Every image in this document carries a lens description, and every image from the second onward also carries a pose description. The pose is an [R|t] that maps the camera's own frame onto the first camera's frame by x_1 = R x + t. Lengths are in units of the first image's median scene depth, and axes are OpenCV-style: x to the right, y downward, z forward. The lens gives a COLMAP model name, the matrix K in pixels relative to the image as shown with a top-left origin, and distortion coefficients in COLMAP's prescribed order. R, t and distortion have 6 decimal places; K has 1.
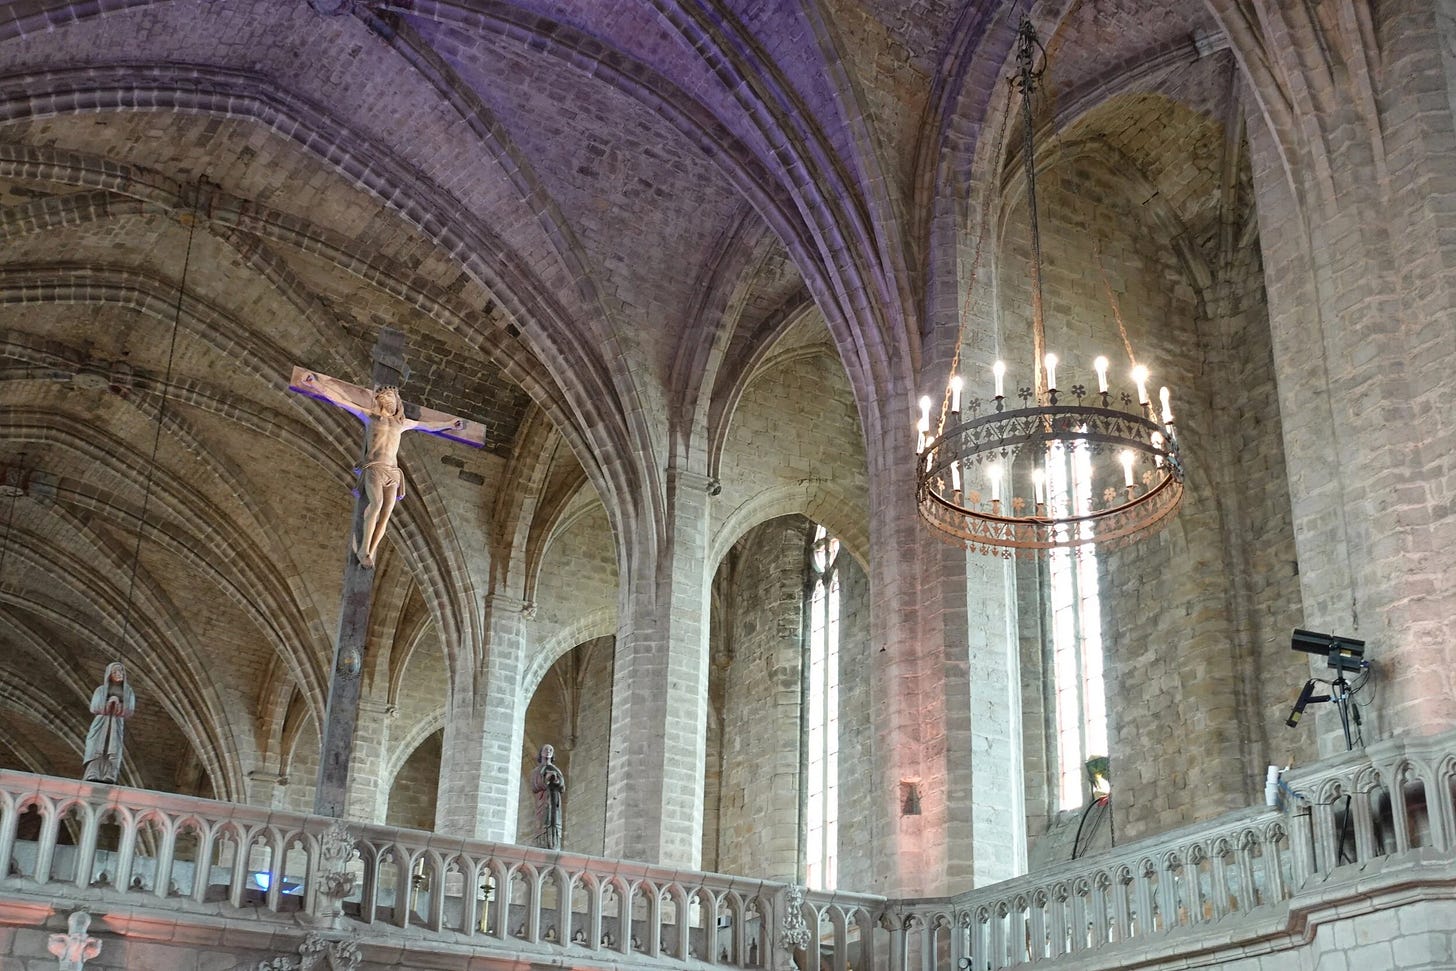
lens RADIAL K [[1883.8, 0, 730.7], [0, 1883.8, 487.7], [0, 0, 1]] dist [-0.001643, 0.000000]
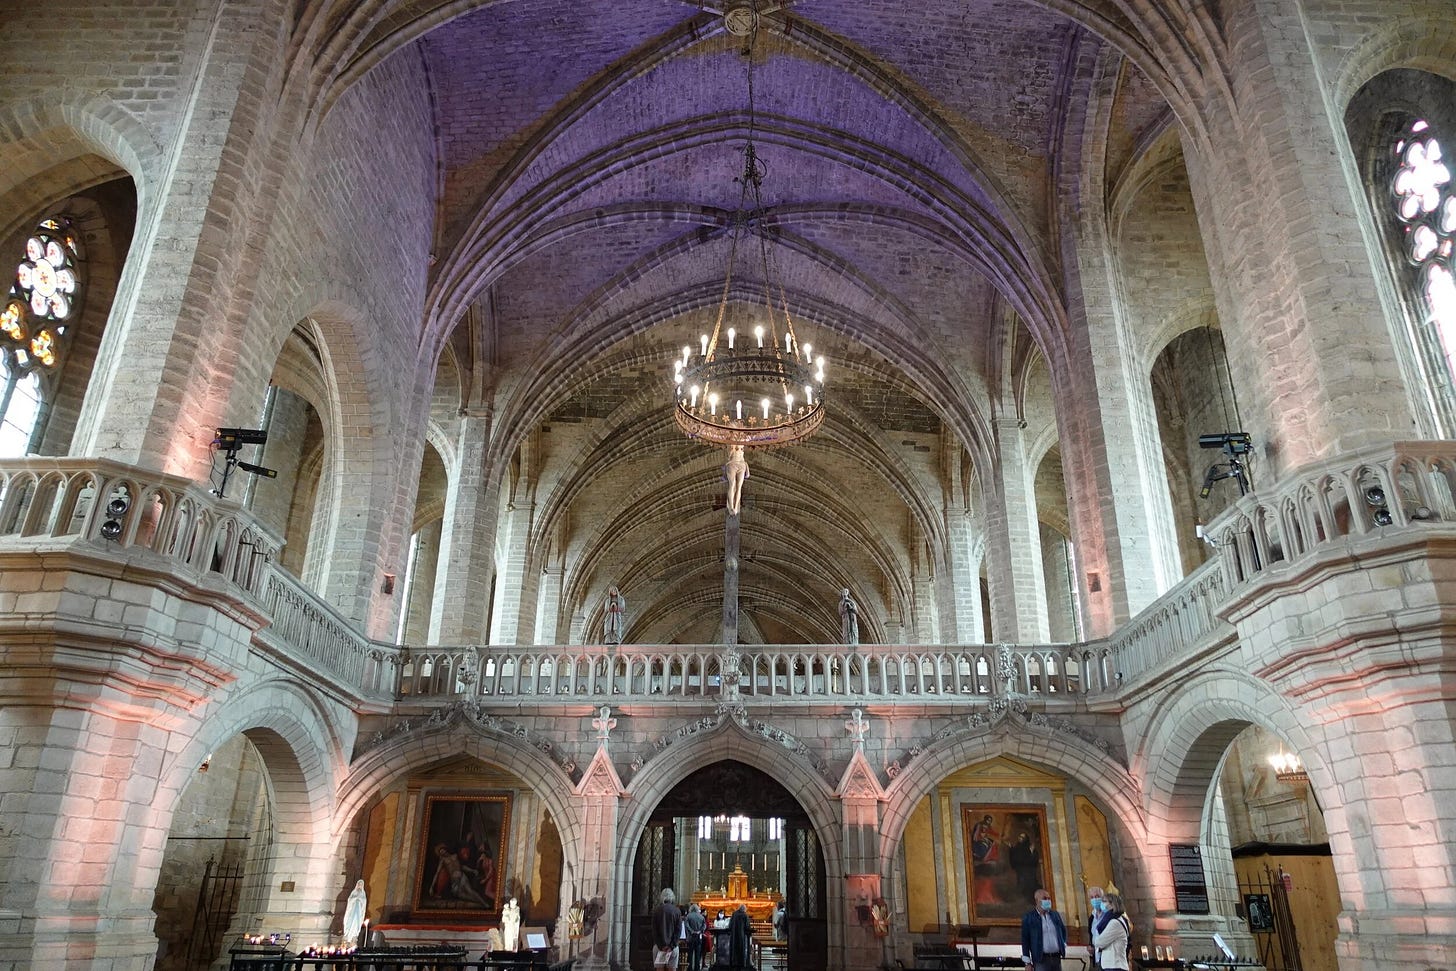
lens RADIAL K [[1006.0, 0, 728.8], [0, 1006.0, 483.2], [0, 0, 1]] dist [-0.005907, 0.002826]
pose [[0.854788, -0.217700, -0.471110, 0.227044], [0.223718, 0.973660, -0.044012, 0.041084], [0.468282, -0.067775, 0.880976, 0.063649]]
